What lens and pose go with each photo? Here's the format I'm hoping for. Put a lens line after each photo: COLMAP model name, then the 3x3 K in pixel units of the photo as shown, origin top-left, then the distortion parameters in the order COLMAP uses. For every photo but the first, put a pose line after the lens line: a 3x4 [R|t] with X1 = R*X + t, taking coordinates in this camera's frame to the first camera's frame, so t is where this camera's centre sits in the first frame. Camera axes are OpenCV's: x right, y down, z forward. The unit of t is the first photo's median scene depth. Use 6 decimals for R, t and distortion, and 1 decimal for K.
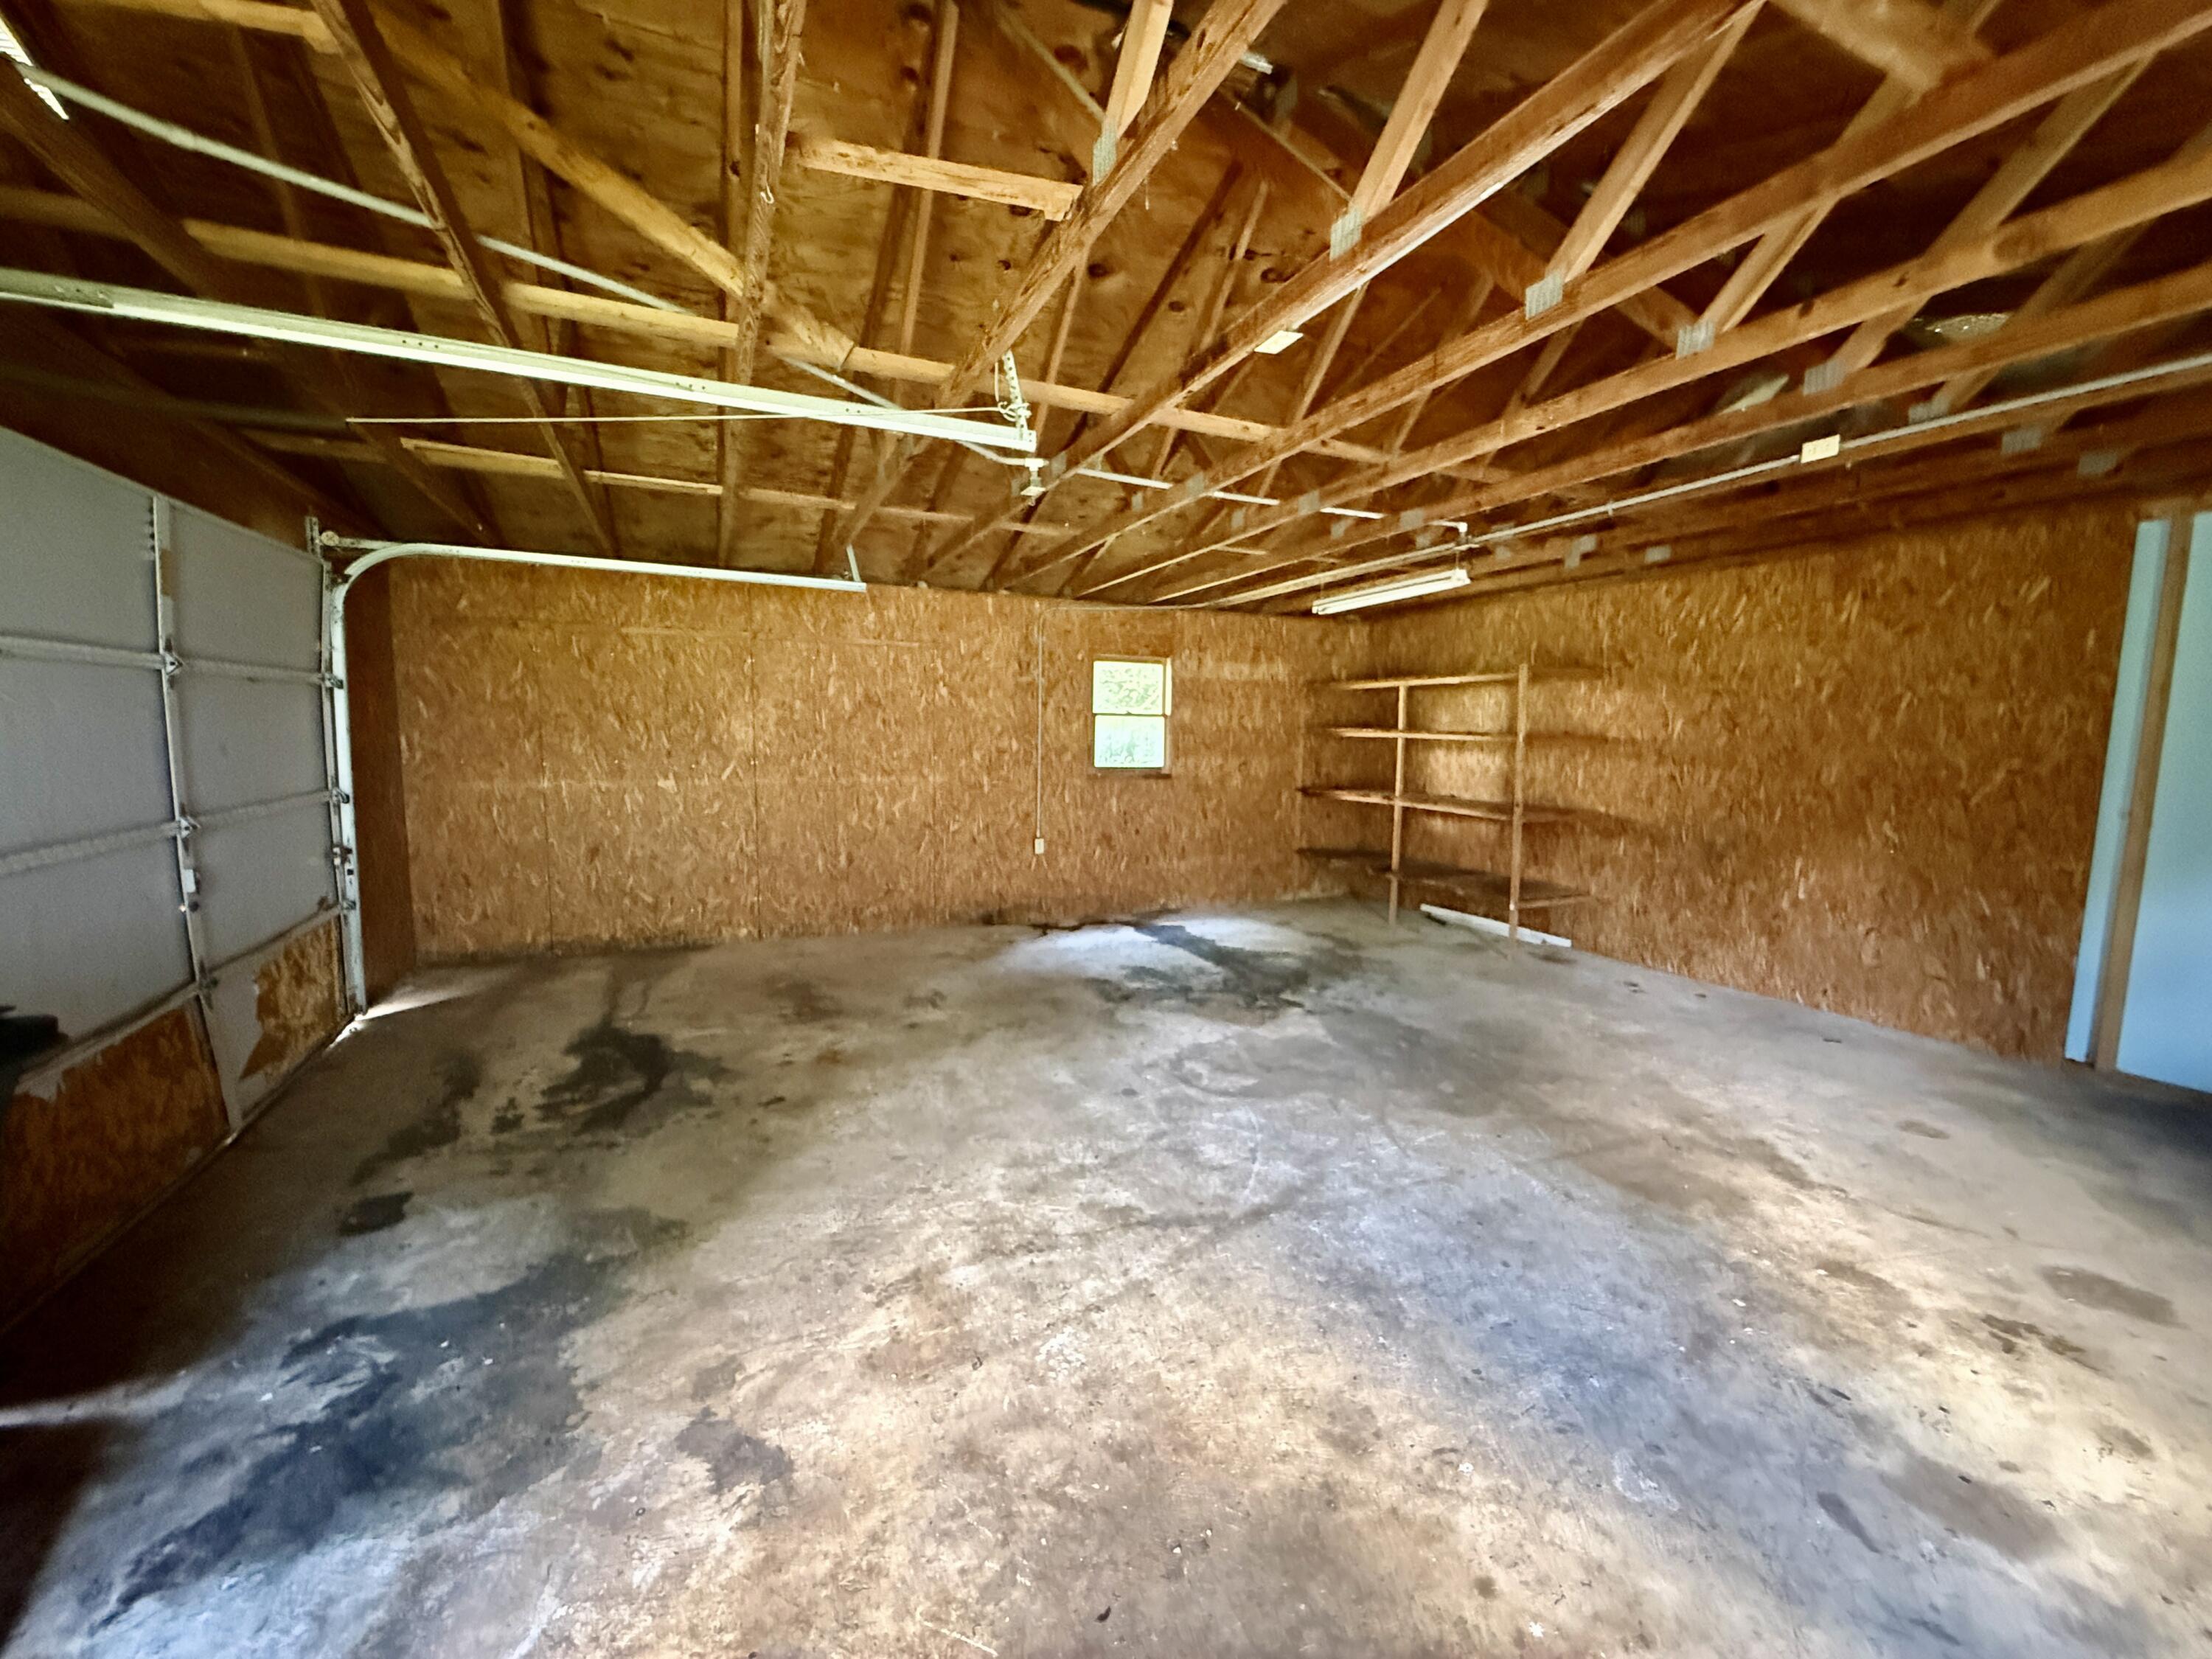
lens RADIAL K [[888.4, 0, 1098.3], [0, 888.4, 827.7], [0, 0, 1]] dist [0.000873, 0.000063]
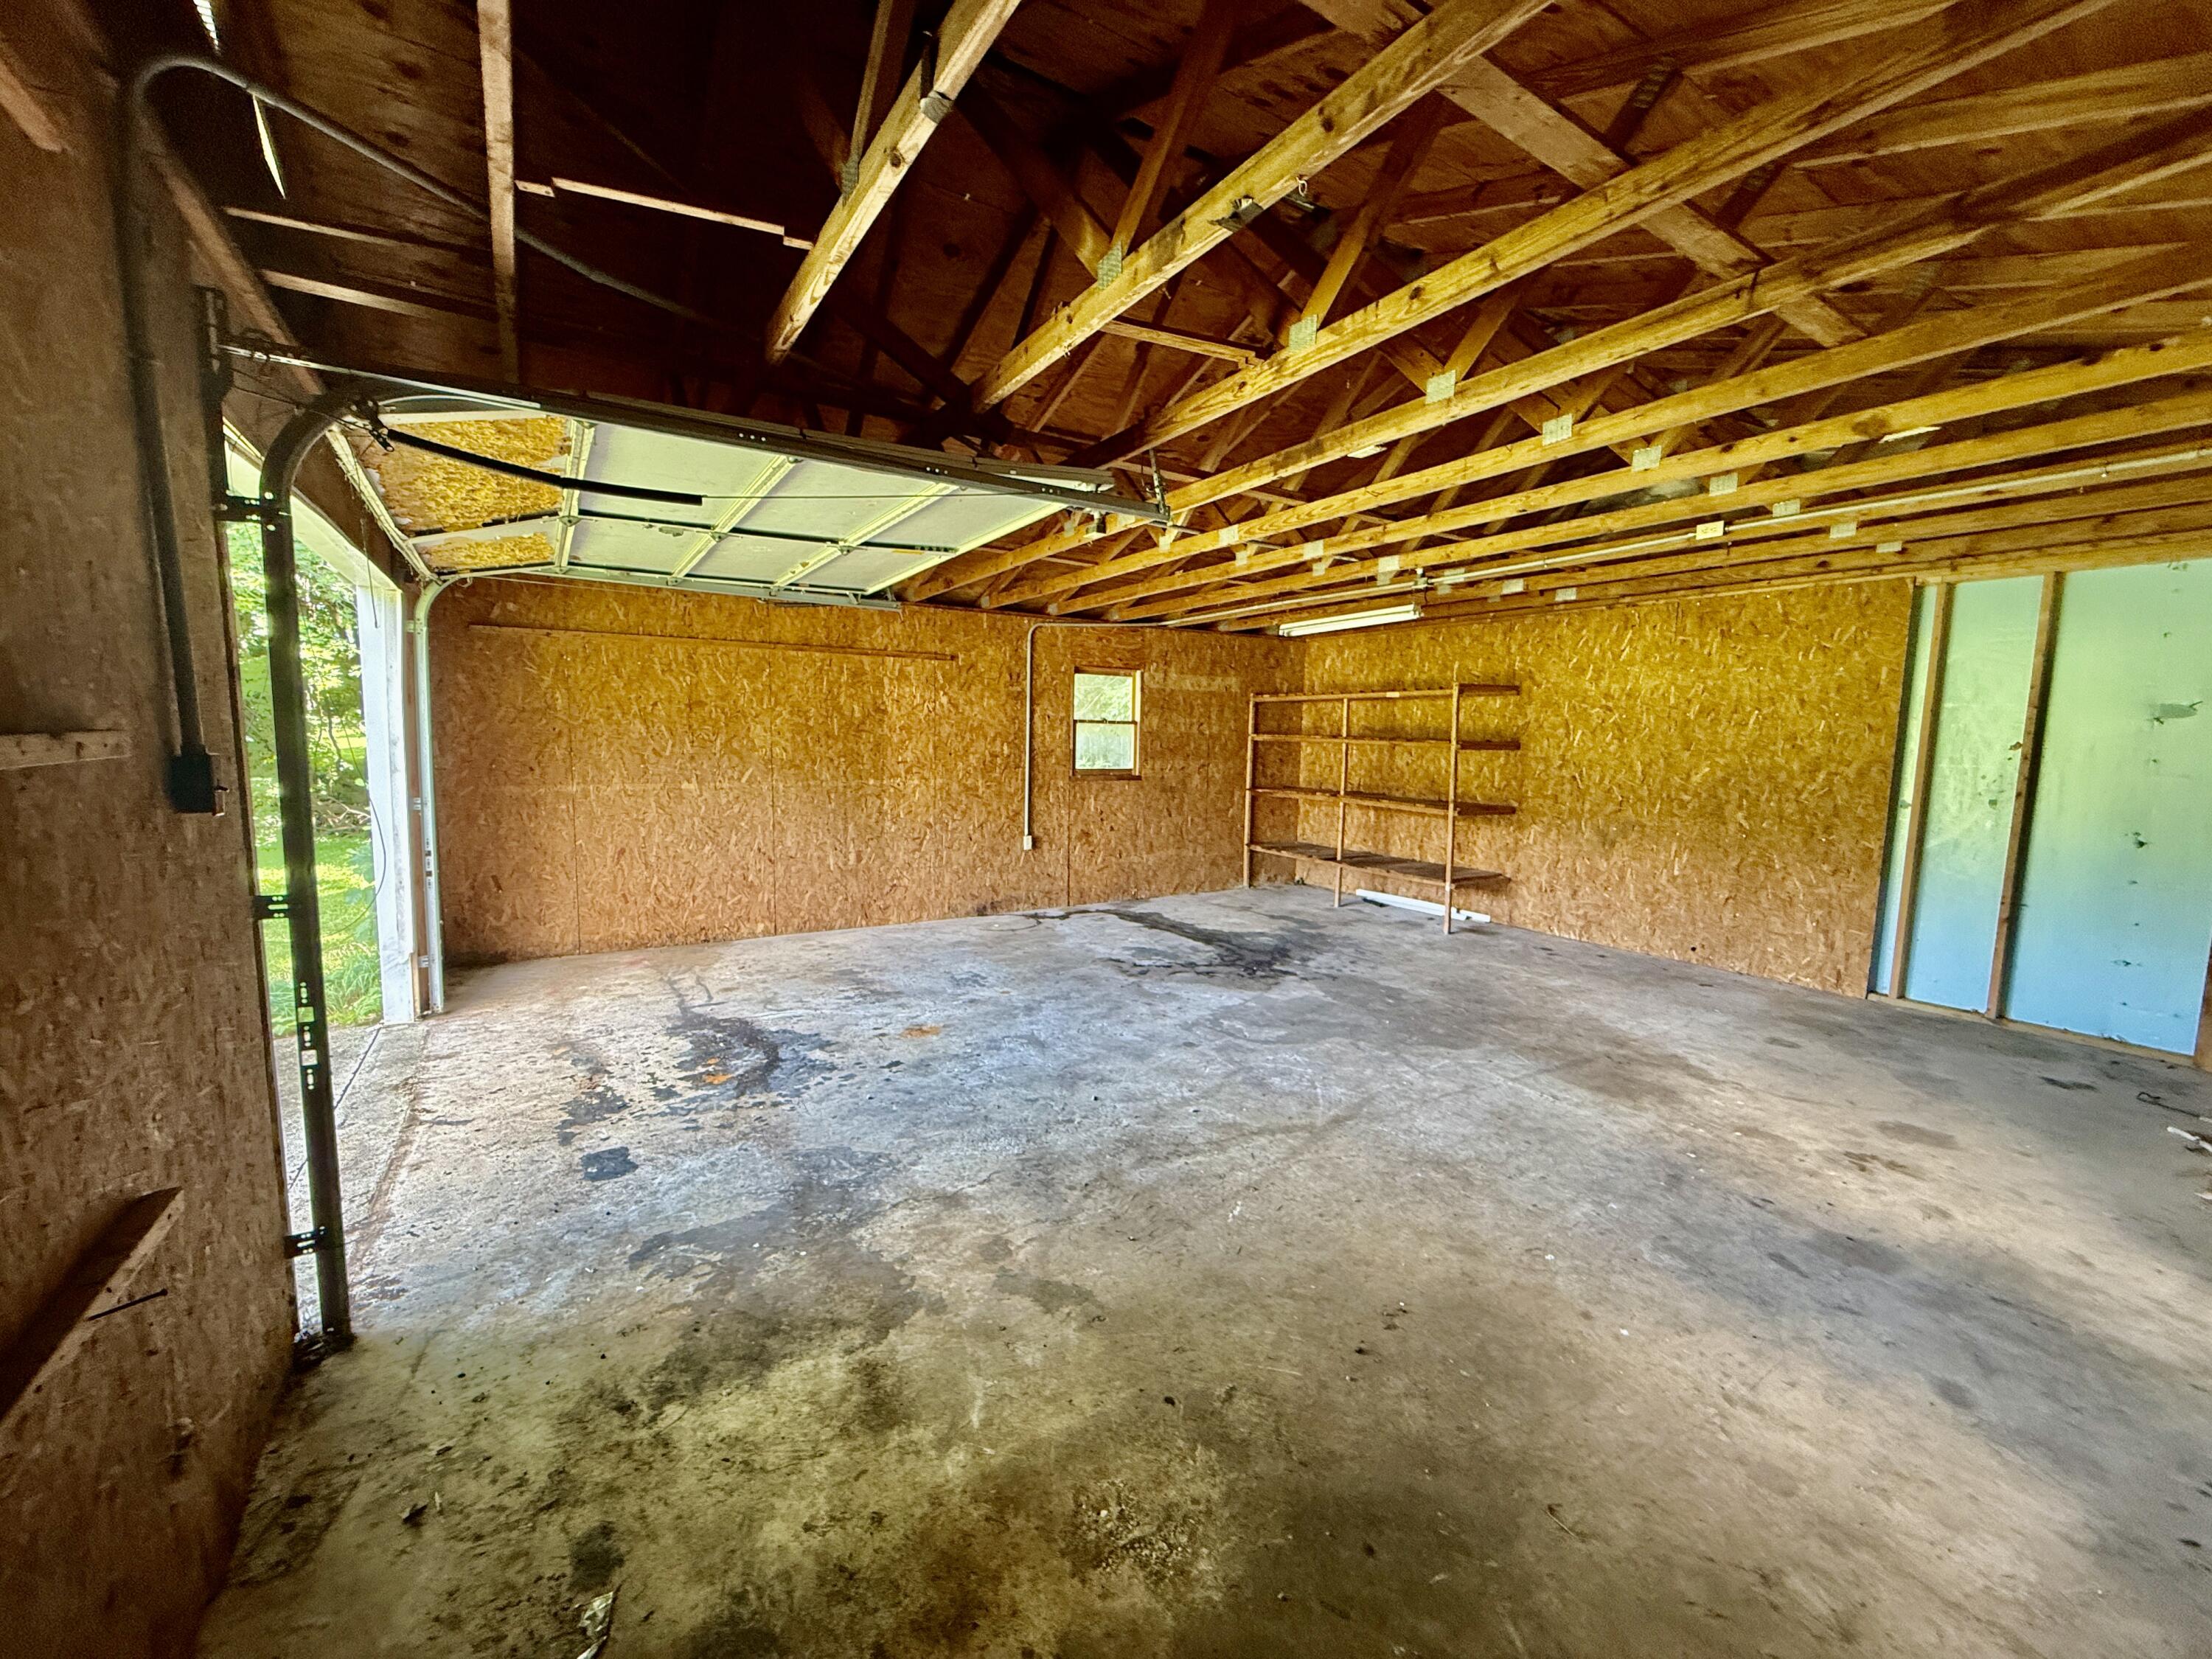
lens RADIAL K [[888.4, 0, 1098.3], [0, 888.4, 827.7], [0, 0, 1]] dist [0.000873, 0.000063]
pose [[0.990168, -0.011081, 0.139446, -0.201110], [0.011064, 0.999938, 0.000896, 0.003705], [-0.139447, 0.000655, 0.990229, -0.131563]]
